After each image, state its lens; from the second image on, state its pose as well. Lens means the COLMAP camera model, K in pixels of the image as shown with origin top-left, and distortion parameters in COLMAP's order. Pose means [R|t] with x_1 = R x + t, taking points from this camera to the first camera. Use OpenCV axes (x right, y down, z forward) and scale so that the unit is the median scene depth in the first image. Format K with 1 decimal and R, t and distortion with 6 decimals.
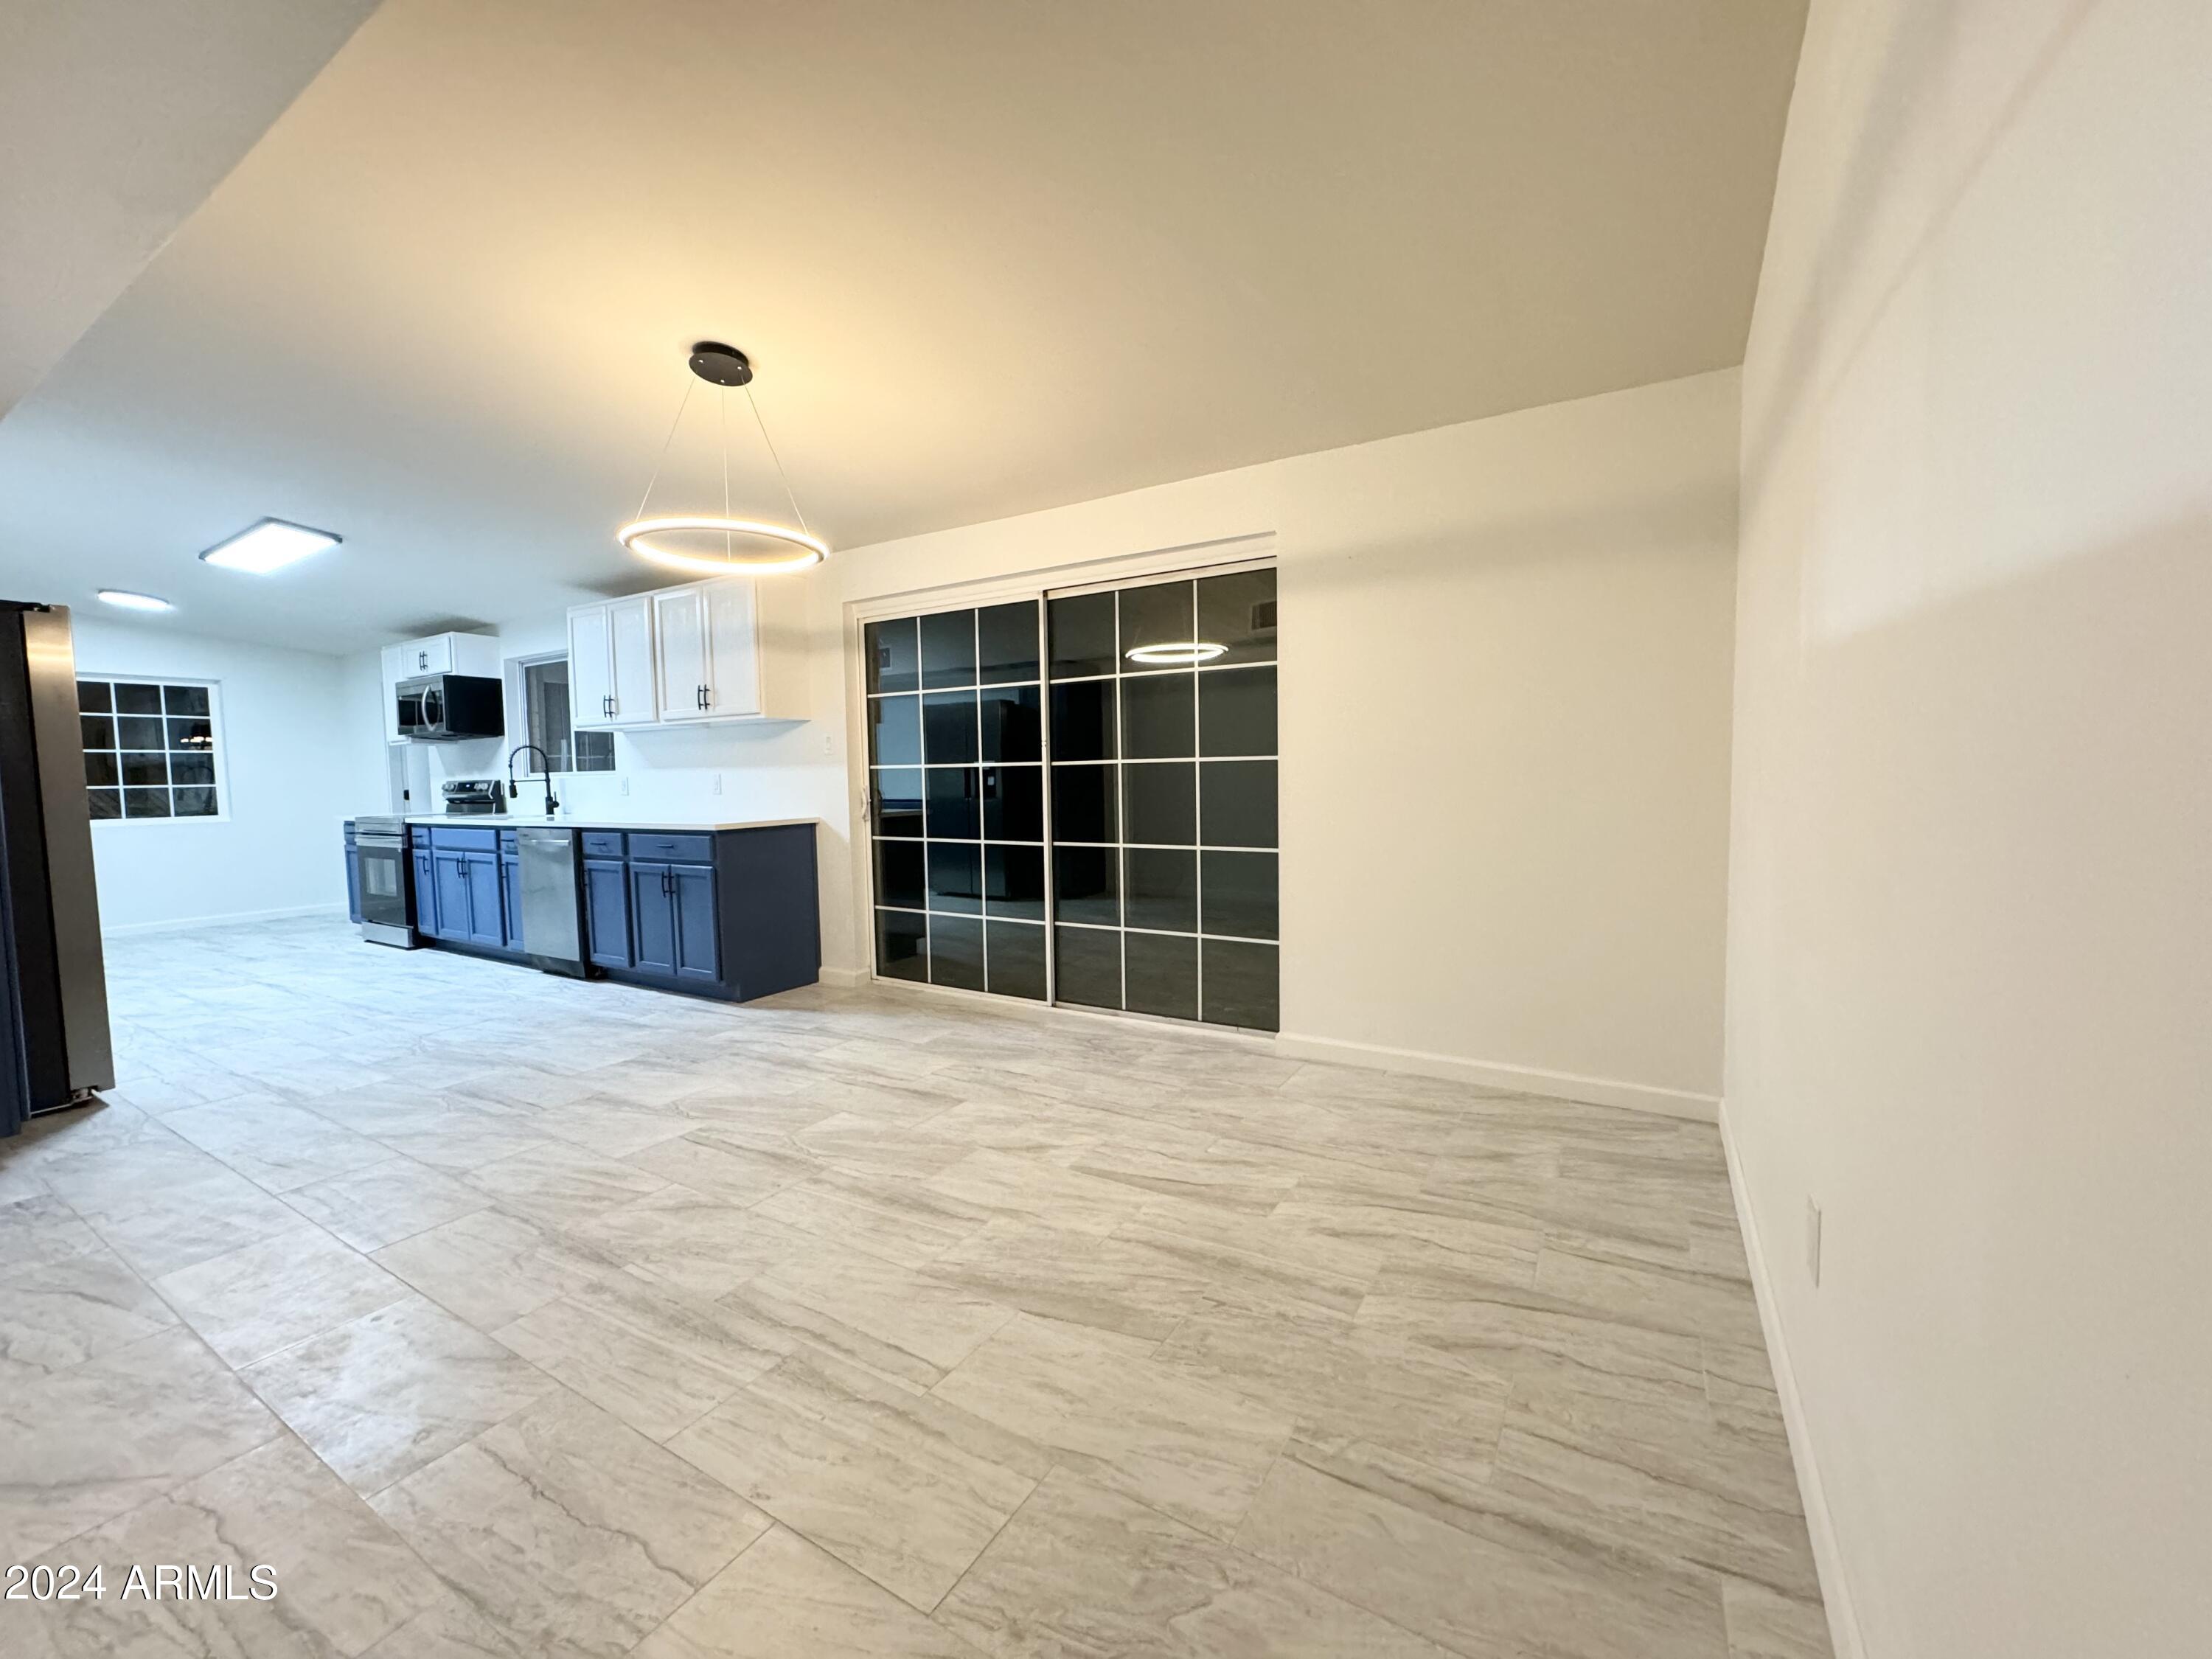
lens RADIAL K [[882.4, 0, 1104.2], [0, 882.4, 827.7], [0, 0, 1]] dist [0.001039, -0.000137]
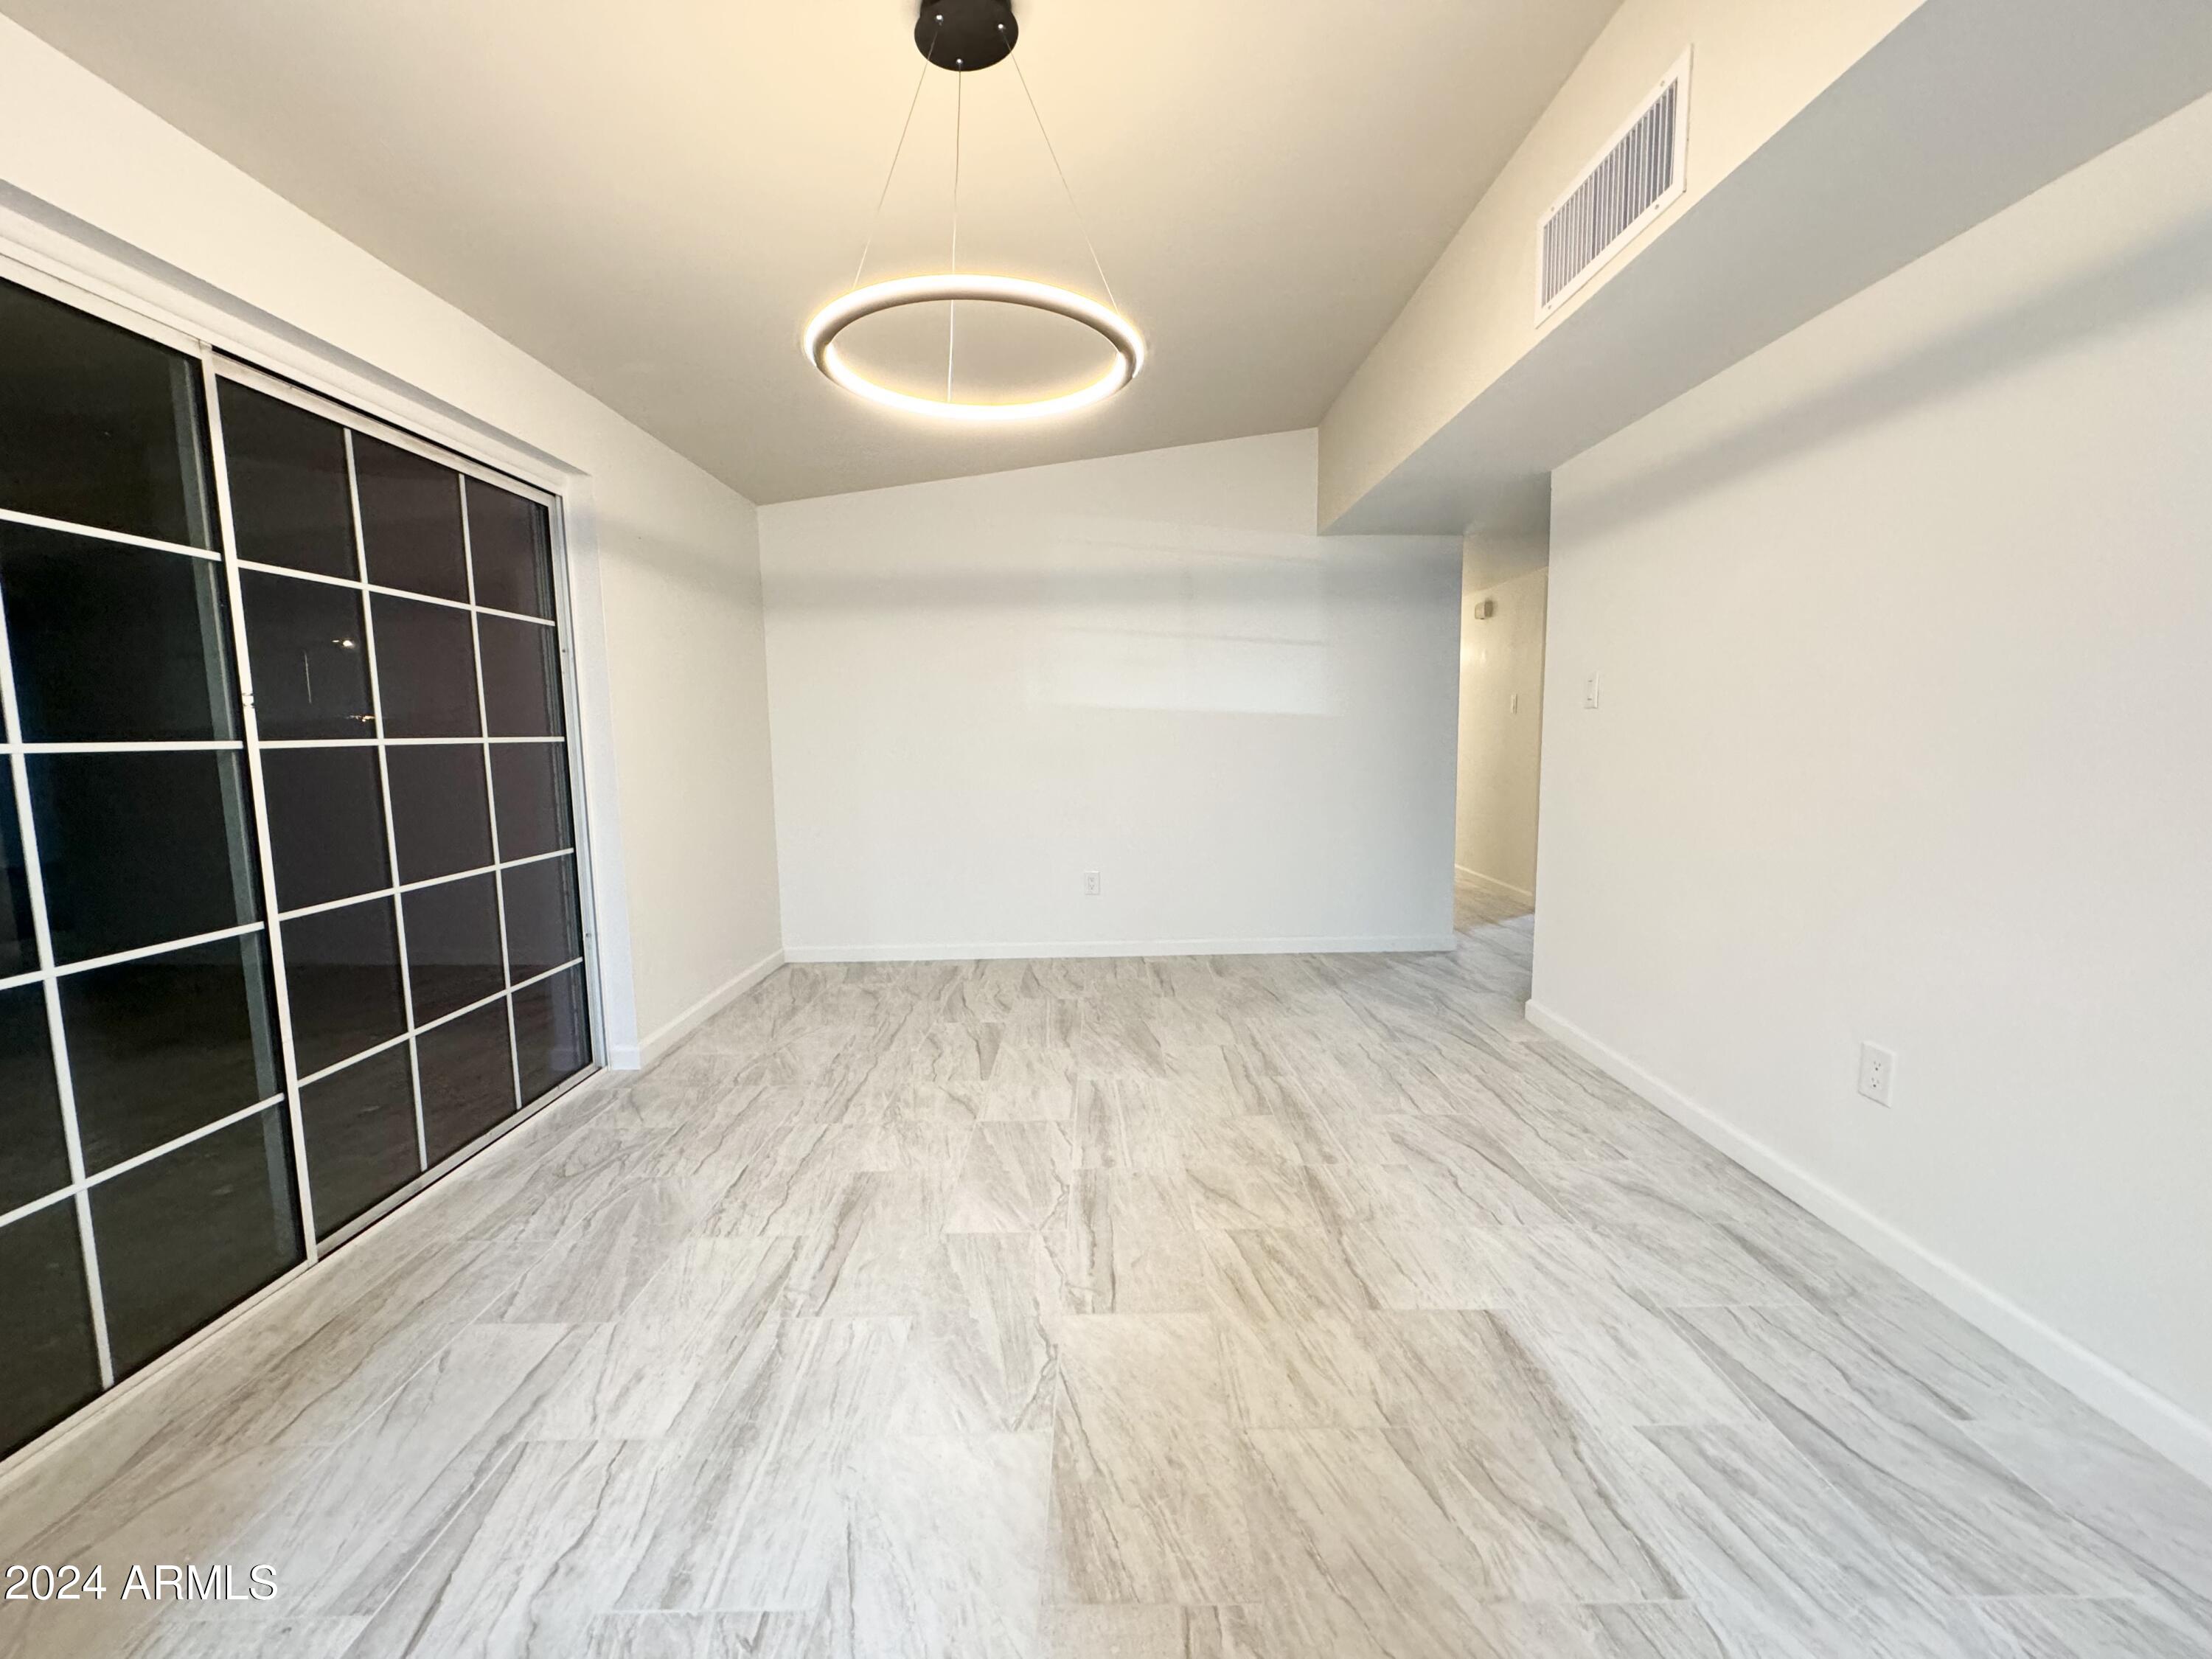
lens RADIAL K [[882.4, 0, 1104.2], [0, 882.4, 827.7], [0, 0, 1]] dist [0.001039, -0.000137]
pose [[-0.524347, -0.069516, 0.848662, -1.007427], [0.075110, 0.989001, 0.127418, -0.083650], [-0.848185, 0.130554, -0.513359, 1.298789]]
